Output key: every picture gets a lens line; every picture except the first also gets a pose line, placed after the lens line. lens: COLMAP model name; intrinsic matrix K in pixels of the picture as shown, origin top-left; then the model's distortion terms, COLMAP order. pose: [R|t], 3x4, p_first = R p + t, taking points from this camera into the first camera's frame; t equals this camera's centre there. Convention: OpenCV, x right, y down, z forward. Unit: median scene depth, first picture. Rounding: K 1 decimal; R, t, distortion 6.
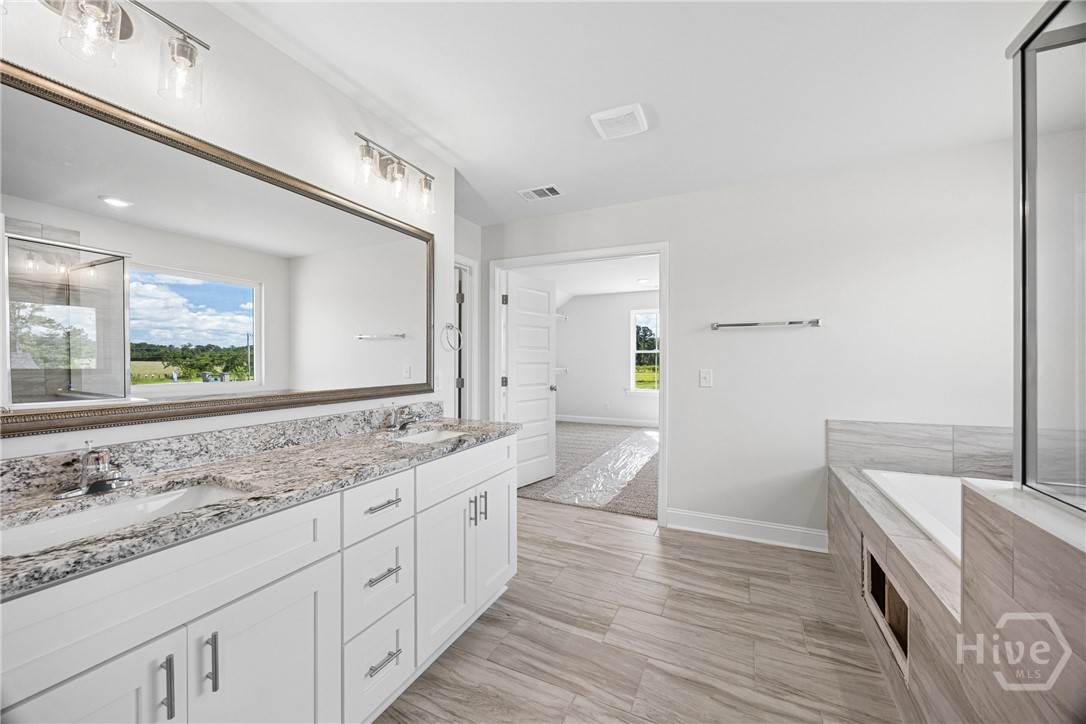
lens RADIAL K [[427.5, 0, 546.2], [0, 427.5, 361.3], [0, 0, 1]] dist [0.001576, -0.000095]
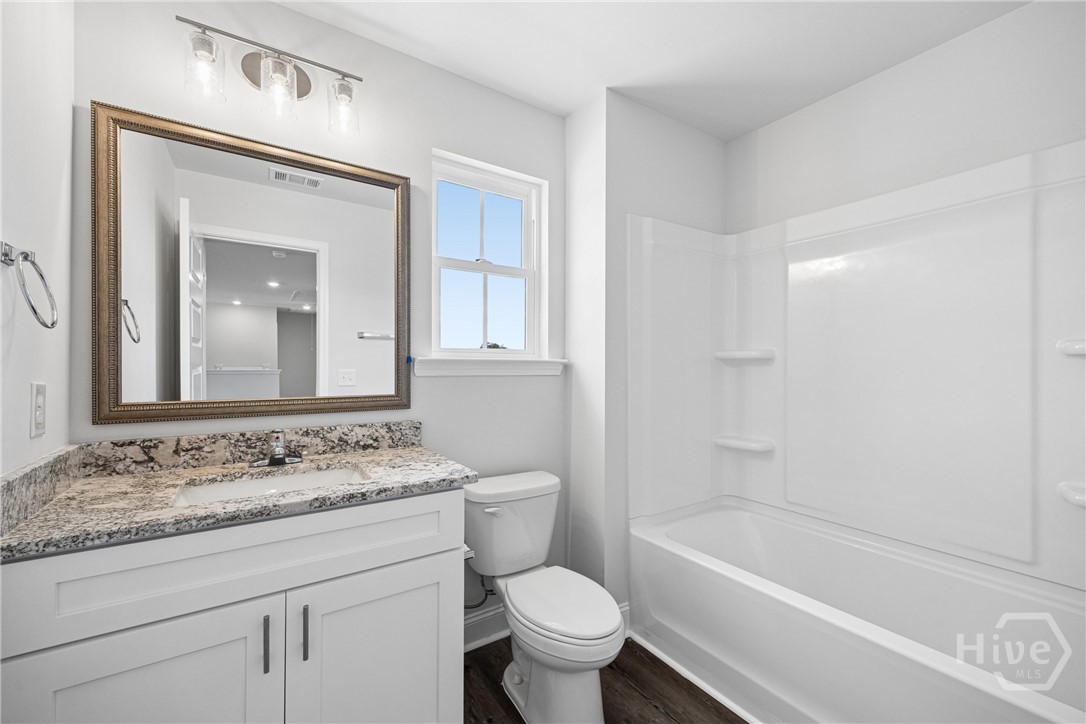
lens RADIAL K [[394.7, 0, 543.0], [0, 394.7, 362.0], [0, 0, 1]] dist [-0.000127, -0.000007]
pose [[0.811838, 0.014066, -0.583714, 0.278946], [-0.018700, 0.999823, -0.001915, -0.004908], [0.583584, 0.012471, 0.811957, 0.610726]]
